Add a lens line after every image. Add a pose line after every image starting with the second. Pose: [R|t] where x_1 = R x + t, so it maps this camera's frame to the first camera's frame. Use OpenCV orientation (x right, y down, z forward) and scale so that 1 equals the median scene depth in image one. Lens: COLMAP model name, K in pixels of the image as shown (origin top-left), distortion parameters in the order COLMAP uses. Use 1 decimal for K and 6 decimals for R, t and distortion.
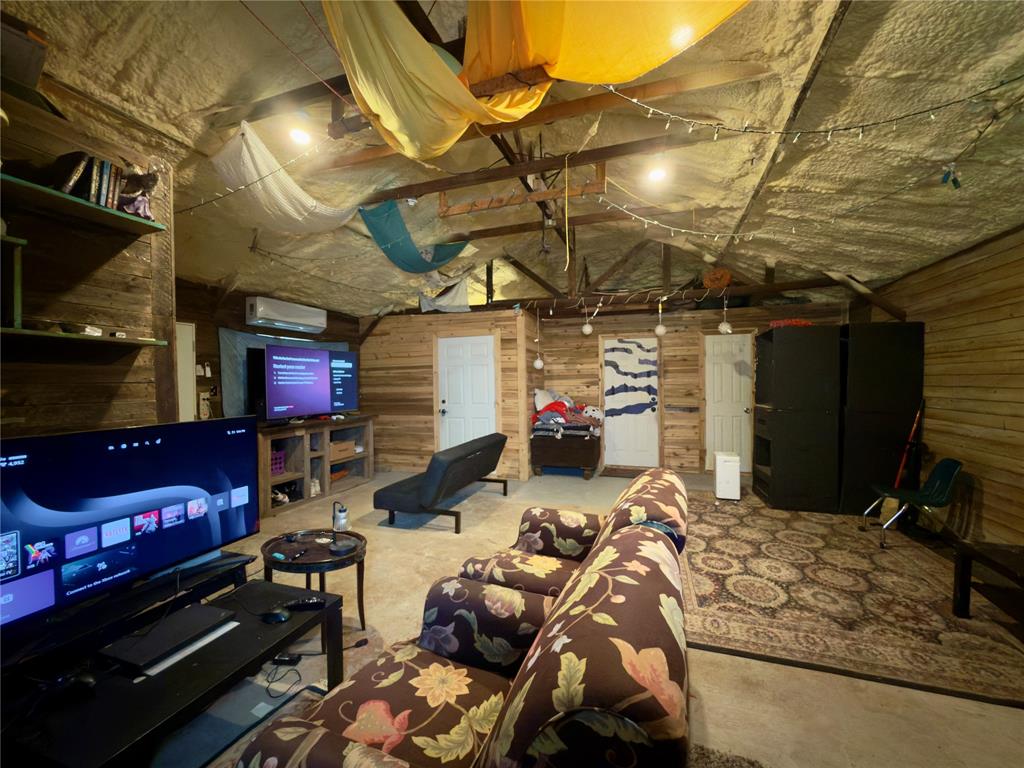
lens RADIAL K [[406.0, 0, 512.9], [0, 406.0, 382.1], [0, 0, 1]] dist [0.000313, -0.000038]
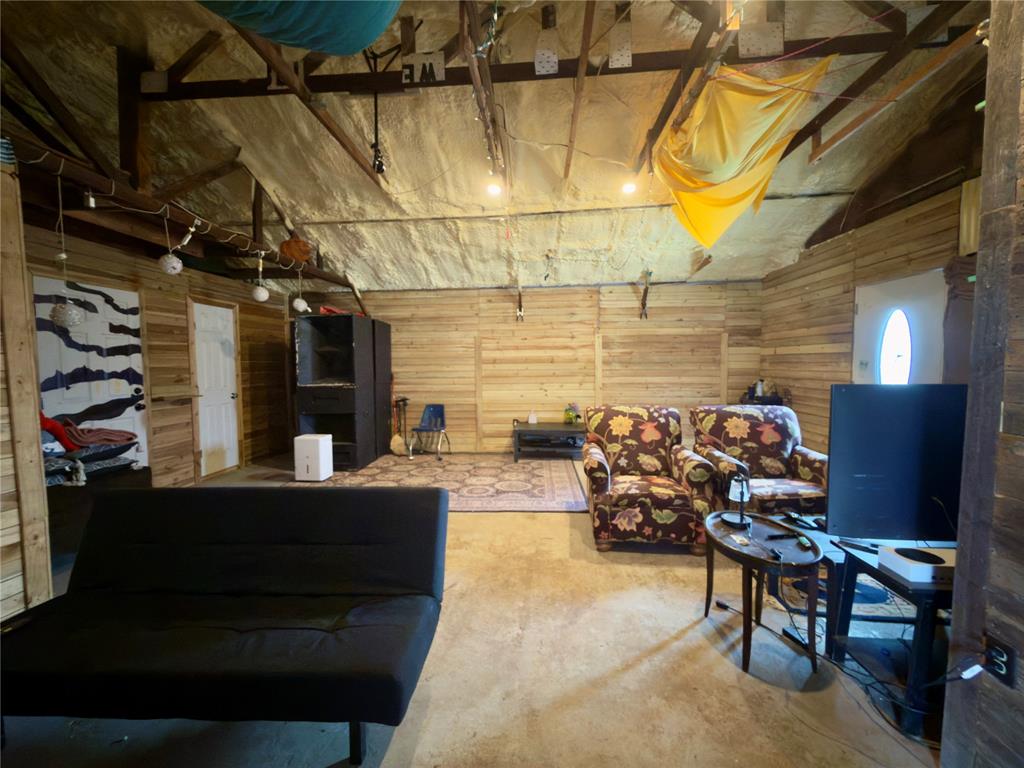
lens RADIAL K [[406.0, 0, 515.6], [0, 406.0, 384.0], [0, 0, 1]] dist [0.000313, -0.000038]
pose [[-0.262617, -0.038689, 0.964124, -0.420401], [0.016171, 0.998879, 0.044489, 0.013450], [-0.964765, 0.027275, -0.261697, 0.616823]]
